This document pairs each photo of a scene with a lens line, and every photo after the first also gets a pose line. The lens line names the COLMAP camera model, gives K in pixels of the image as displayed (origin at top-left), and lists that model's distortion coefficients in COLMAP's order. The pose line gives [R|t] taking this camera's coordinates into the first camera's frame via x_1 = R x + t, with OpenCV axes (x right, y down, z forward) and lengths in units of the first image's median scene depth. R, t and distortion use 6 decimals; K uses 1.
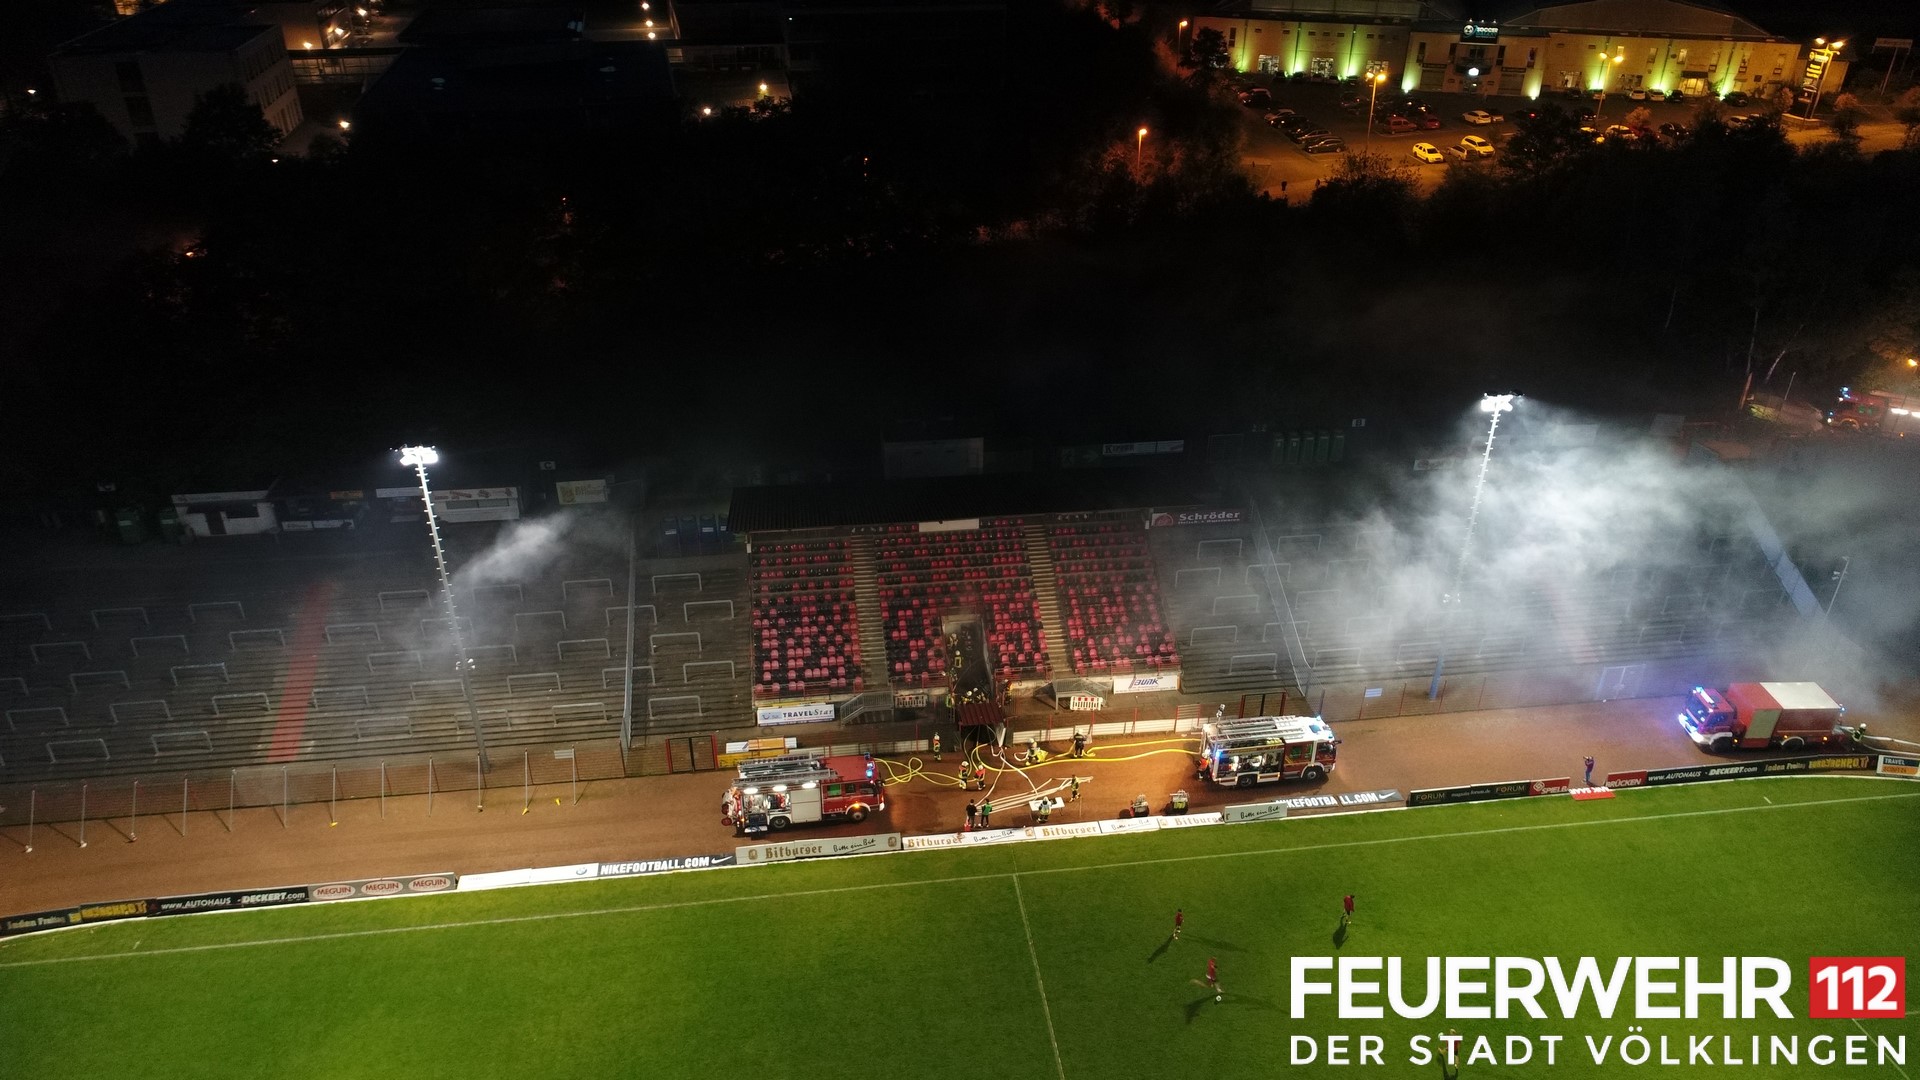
lens RADIAL K [[1291.7, 0, 954.6], [0, 1291.7, 540.8], [0, 0, 1]] dist [0.004040, -0.001033]
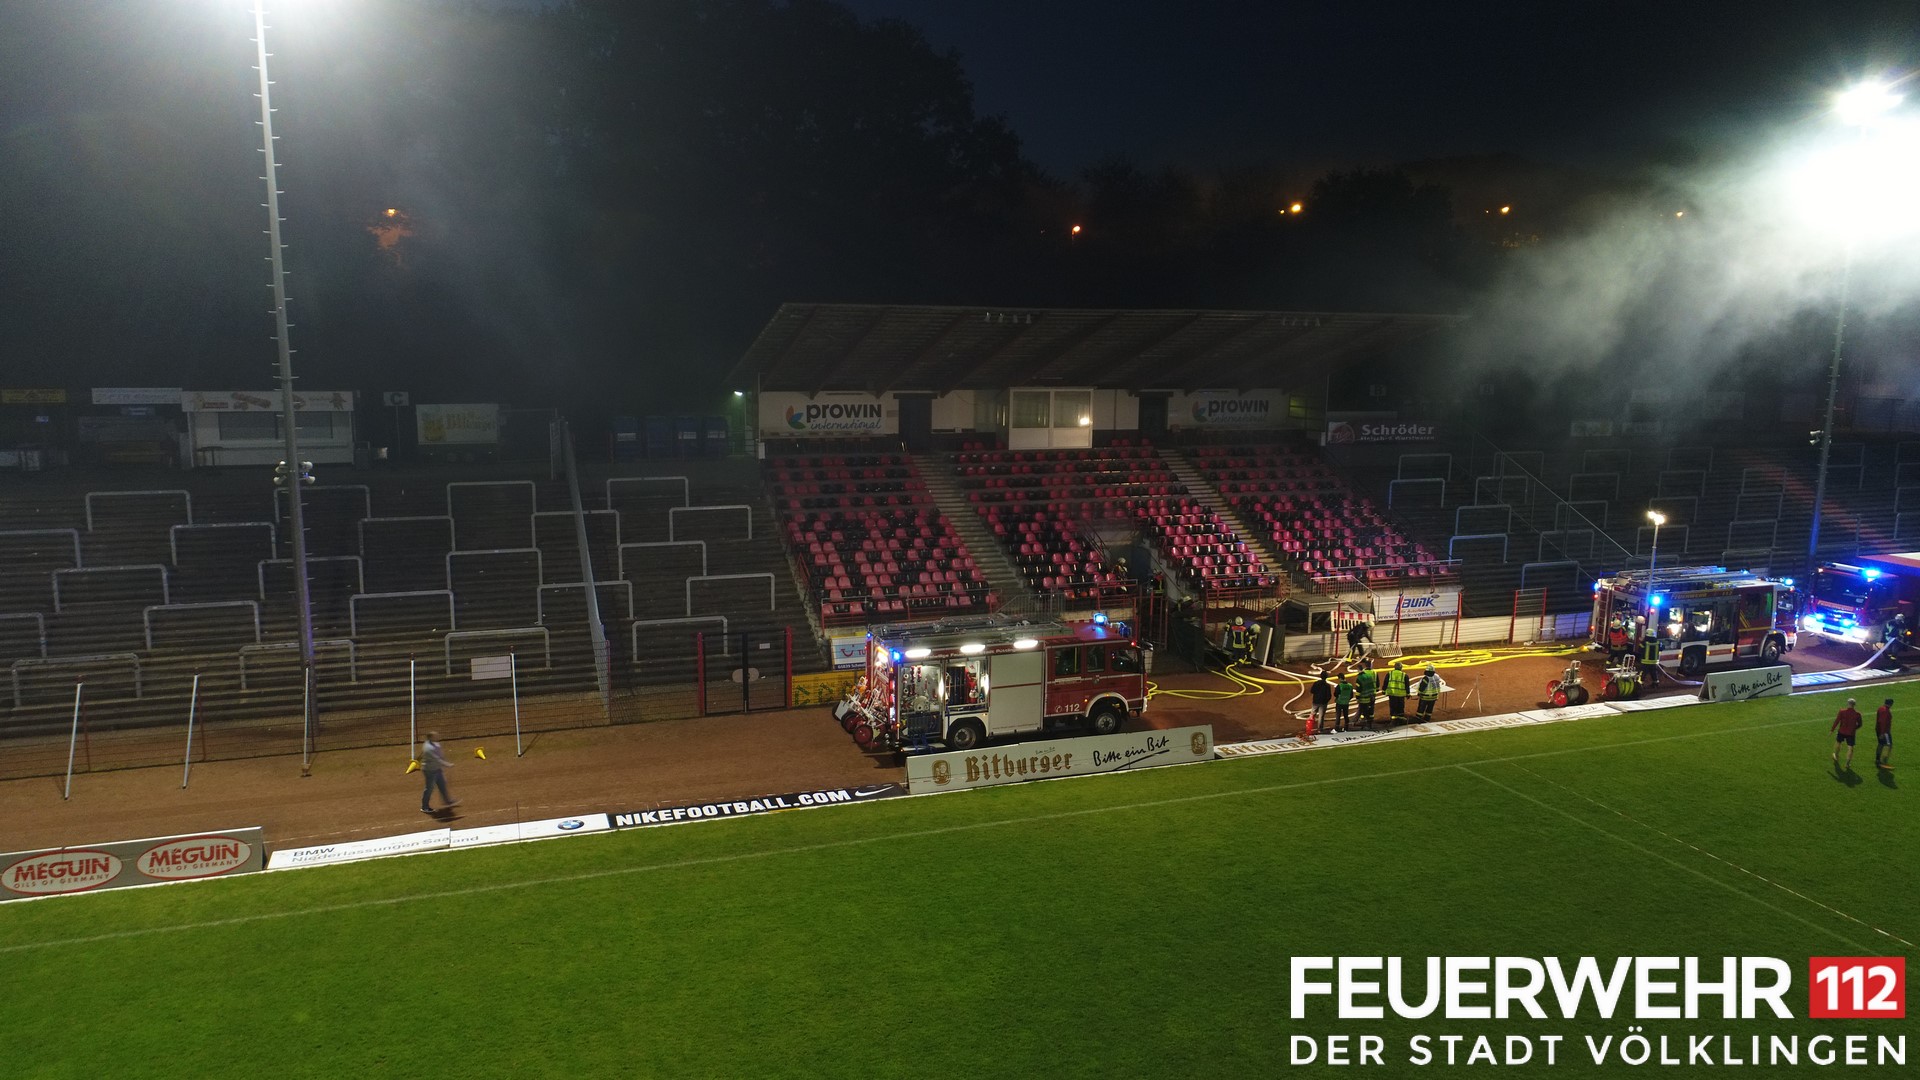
lens RADIAL K [[1291.7, 0, 956.3], [0, 1291.7, 542.0], [0, 0, 1]] dist [0.004040, -0.001033]
pose [[0.976745, -0.027179, 0.212677, -0.213554], [0.096694, 0.941170, -0.323803, 0.271821], [-0.191364, 0.336838, 0.921911, 0.455821]]
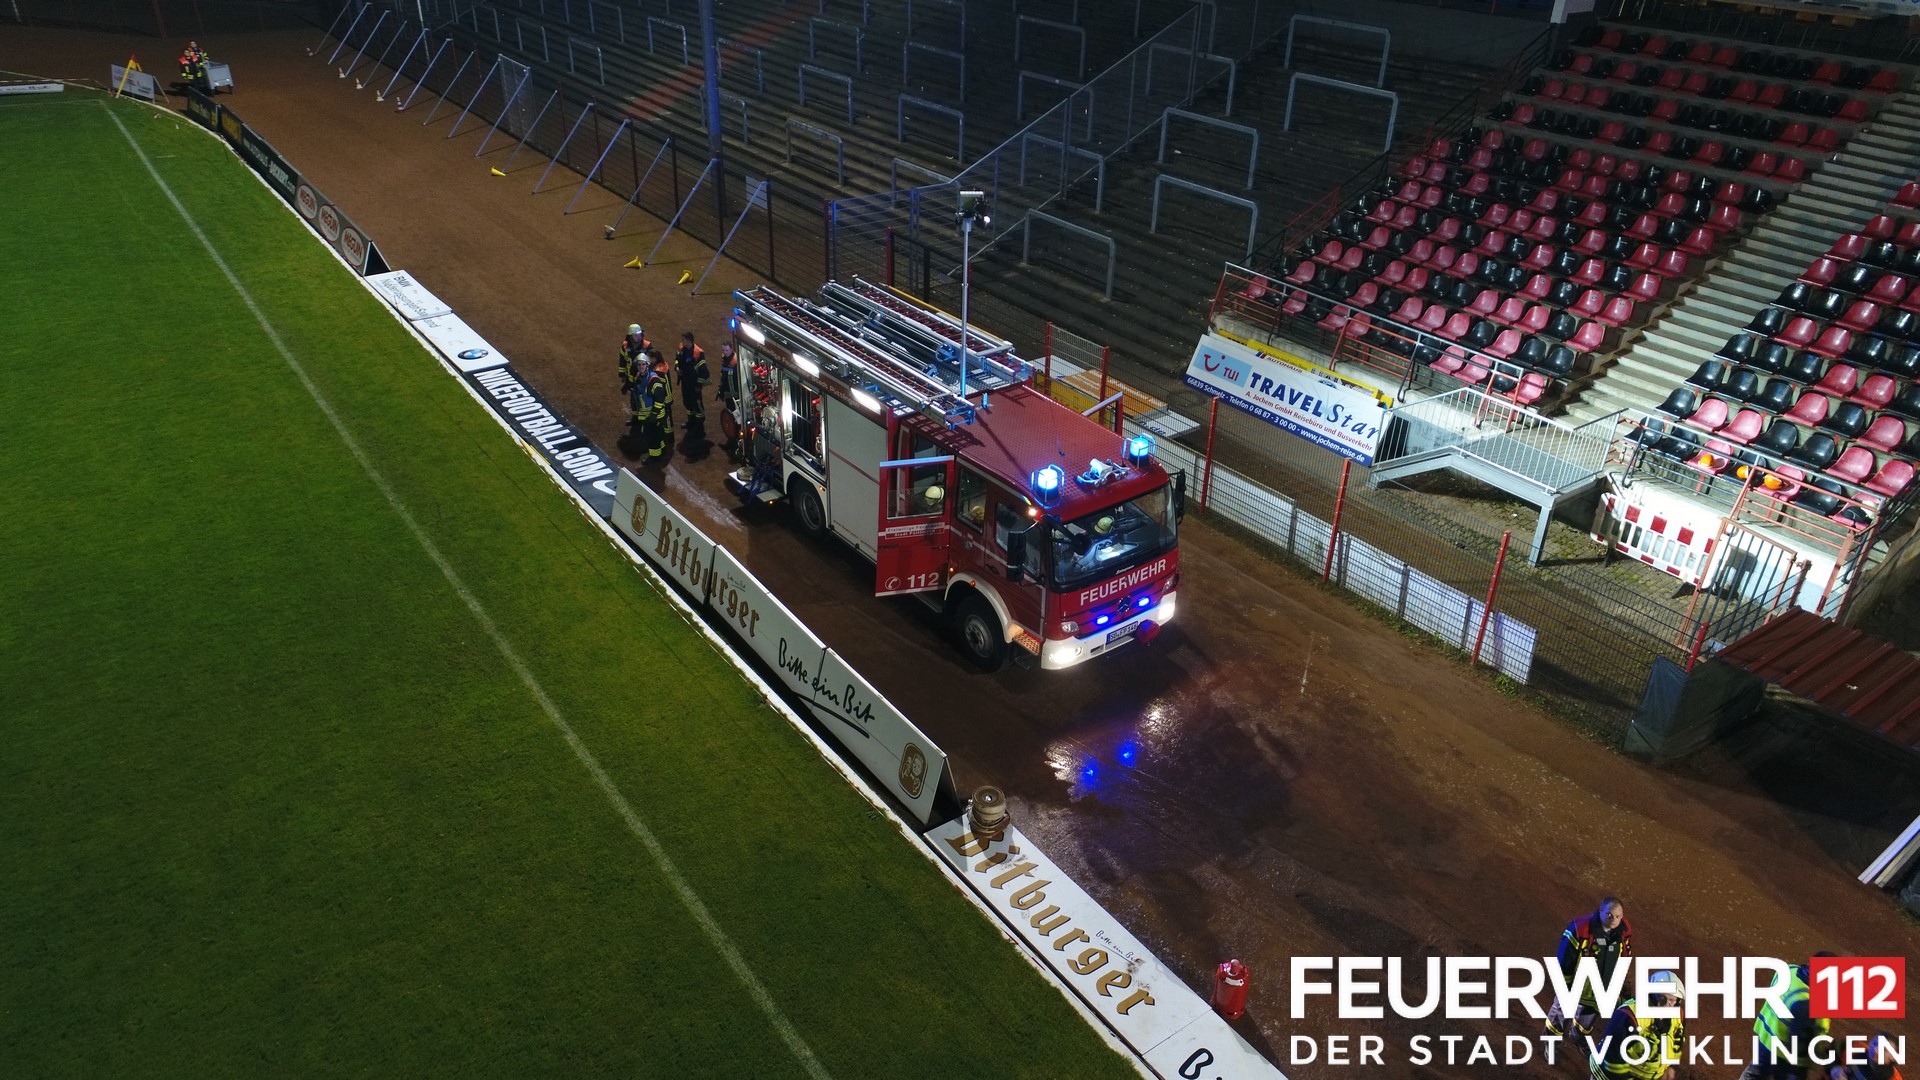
lens RADIAL K [[1291.7, 0, 953.5], [0, 1291.7, 537.9], [0, 0, 1]] dist [0.004040, -0.001033]
pose [[0.480013, 0.441192, -0.758246, 0.087507], [-0.444610, 0.867452, 0.223271, 0.128786], [0.756247, 0.229950, 0.612547, 0.749758]]
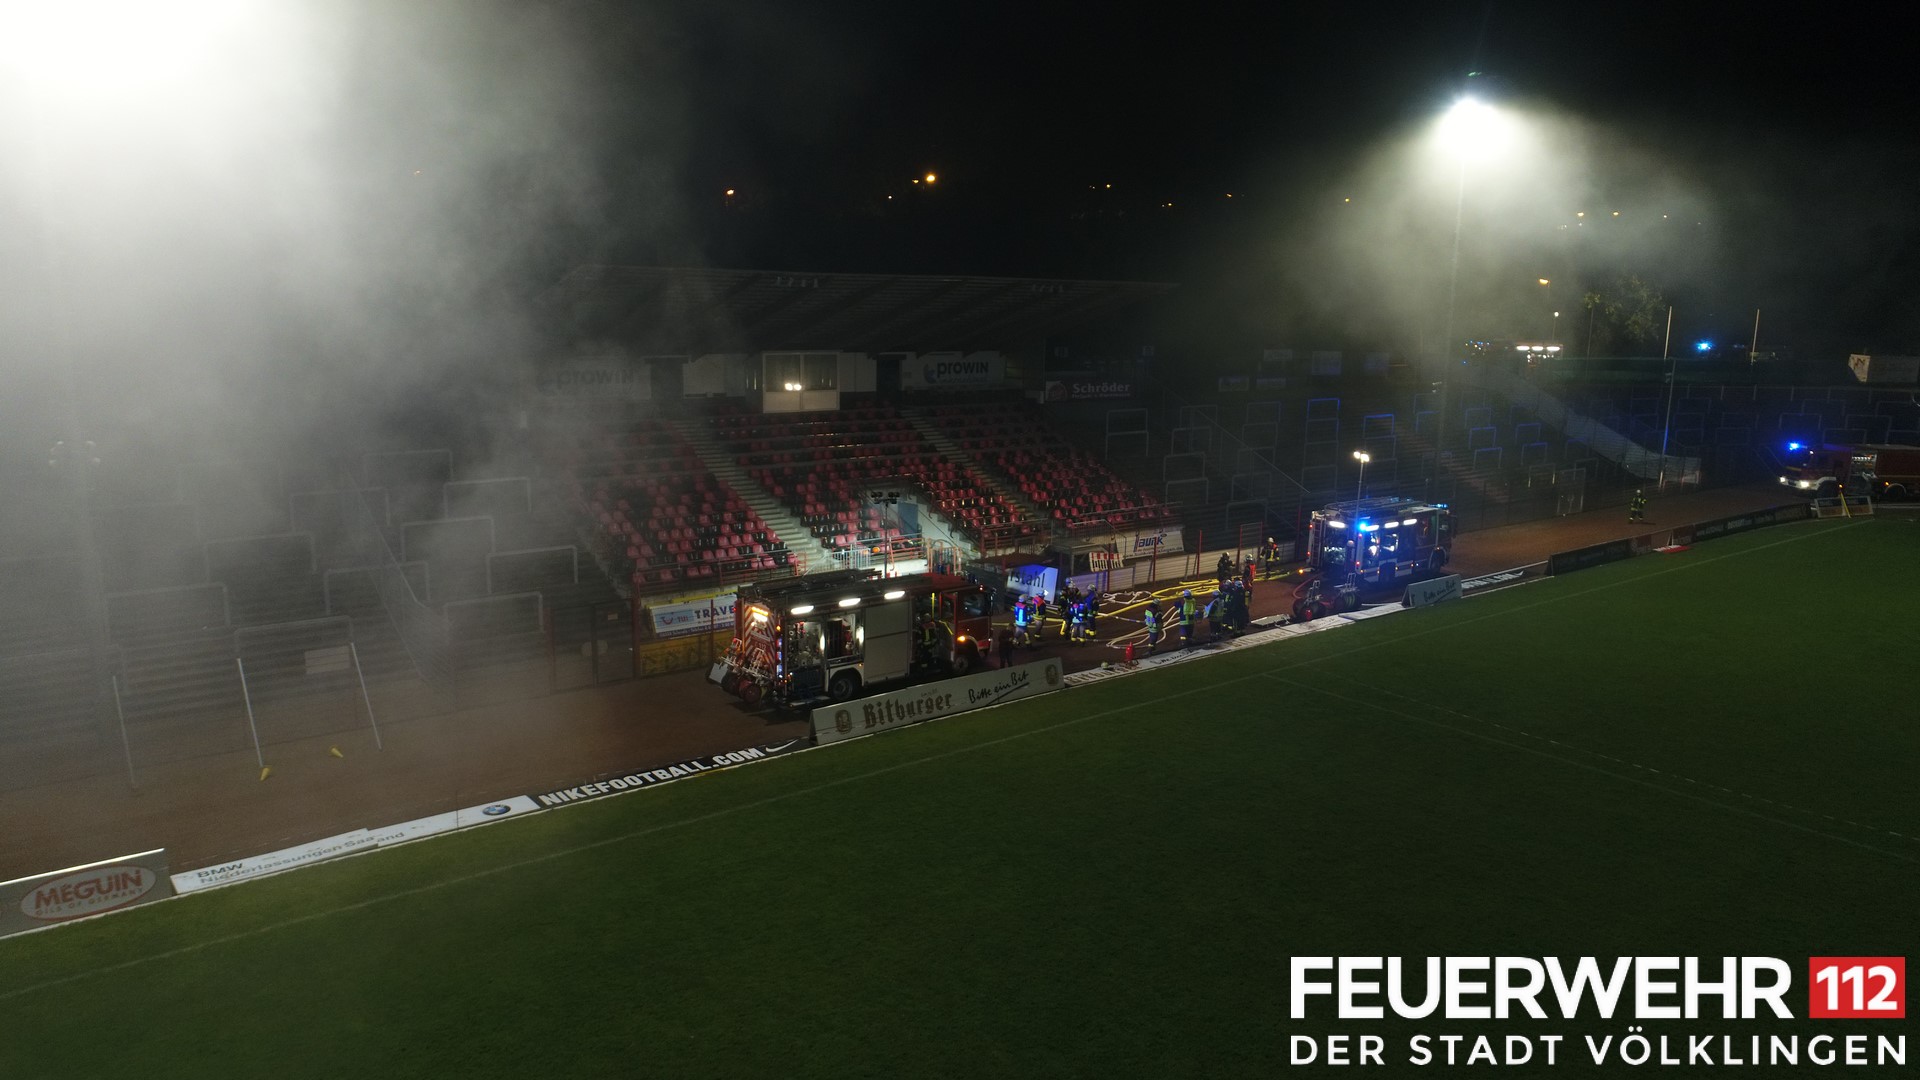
lens RADIAL K [[1291.7, 0, 957.8], [0, 1291.7, 543.6], [0, 0, 1]] dist [0.004040, -0.001033]
pose [[0.858007, -0.083756, 0.506763, -0.310749], [0.236237, 0.940420, -0.244546, 0.265340], [-0.456087, 0.329538, 0.826673, 0.470659]]
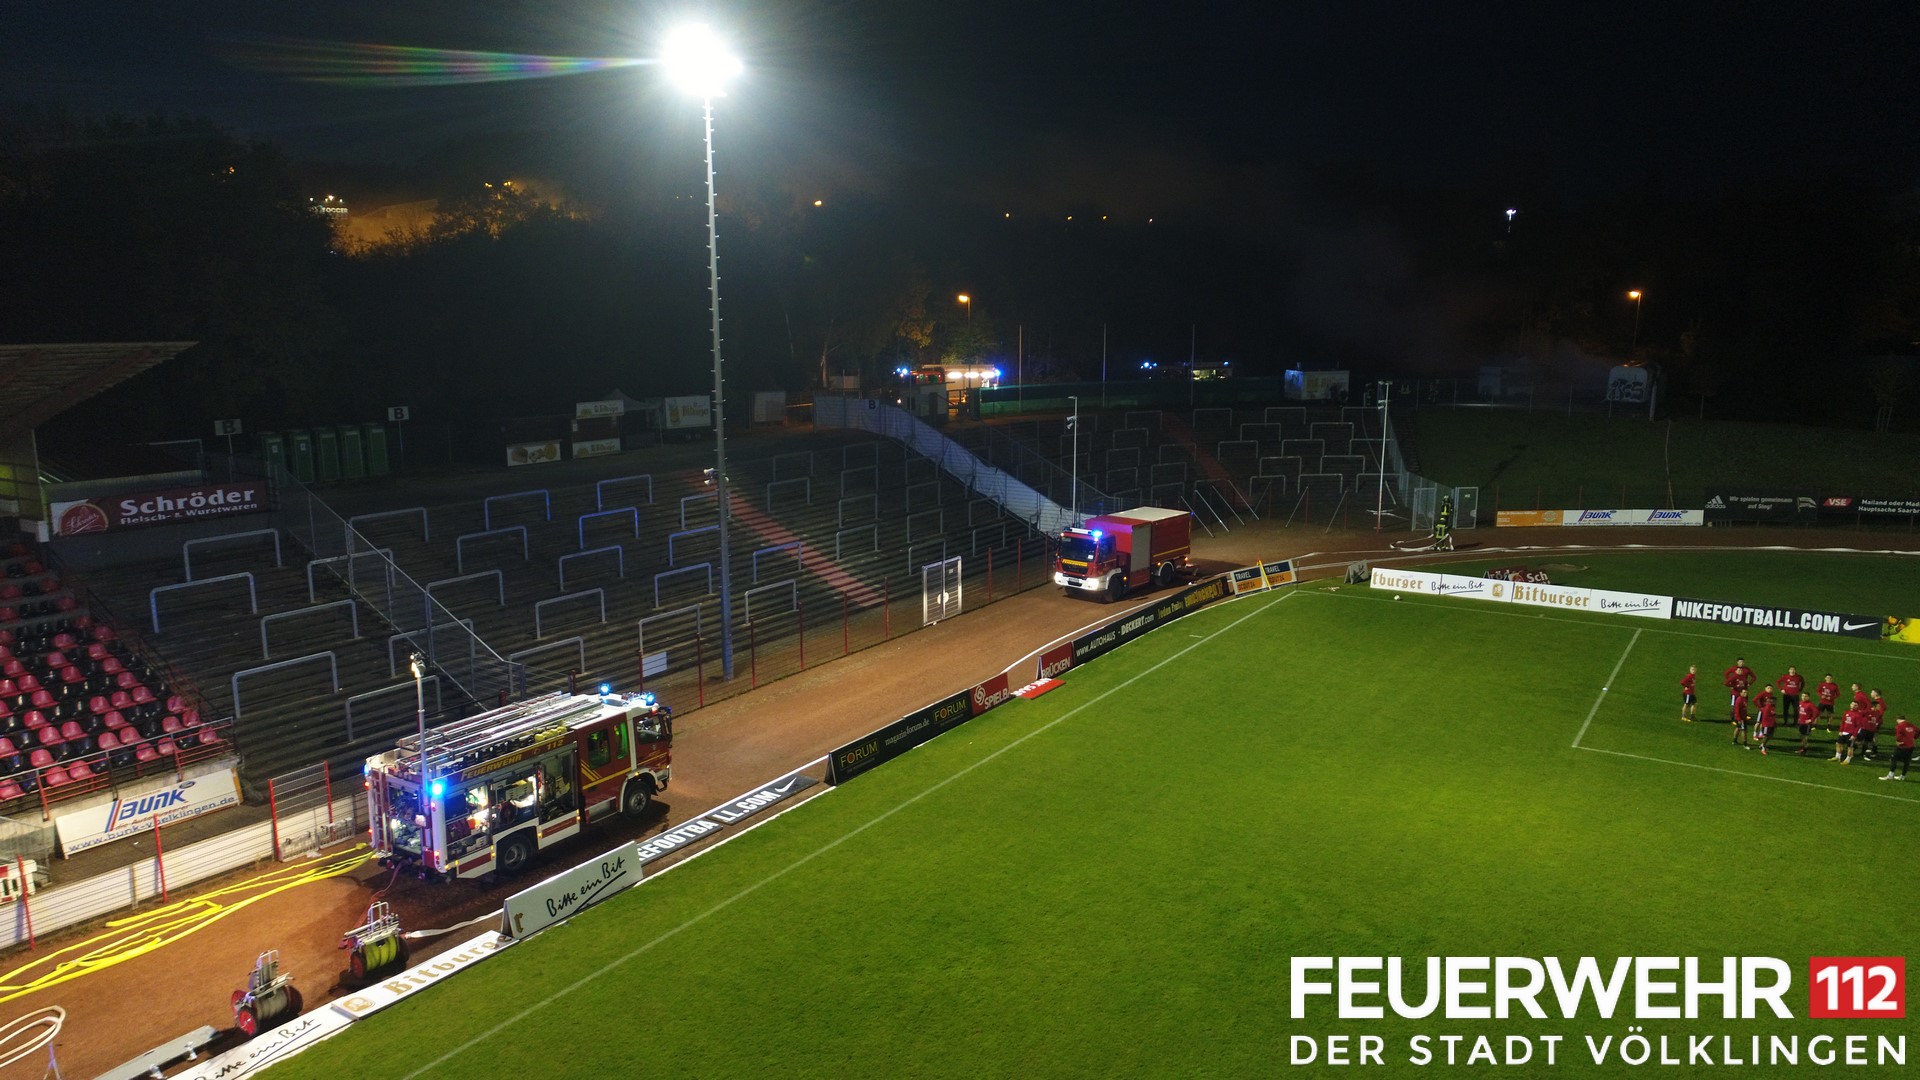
lens RADIAL K [[1291.7, 0, 959.8], [0, 1291.7, 542.0], [0, 0, 1]] dist [0.004040, -0.001033]
pose [[0.649775, -0.142209, 0.746705, 0.023818], [0.373437, 0.915344, -0.150635, 0.193301], [-0.662070, 0.376726, 0.647874, 0.556897]]
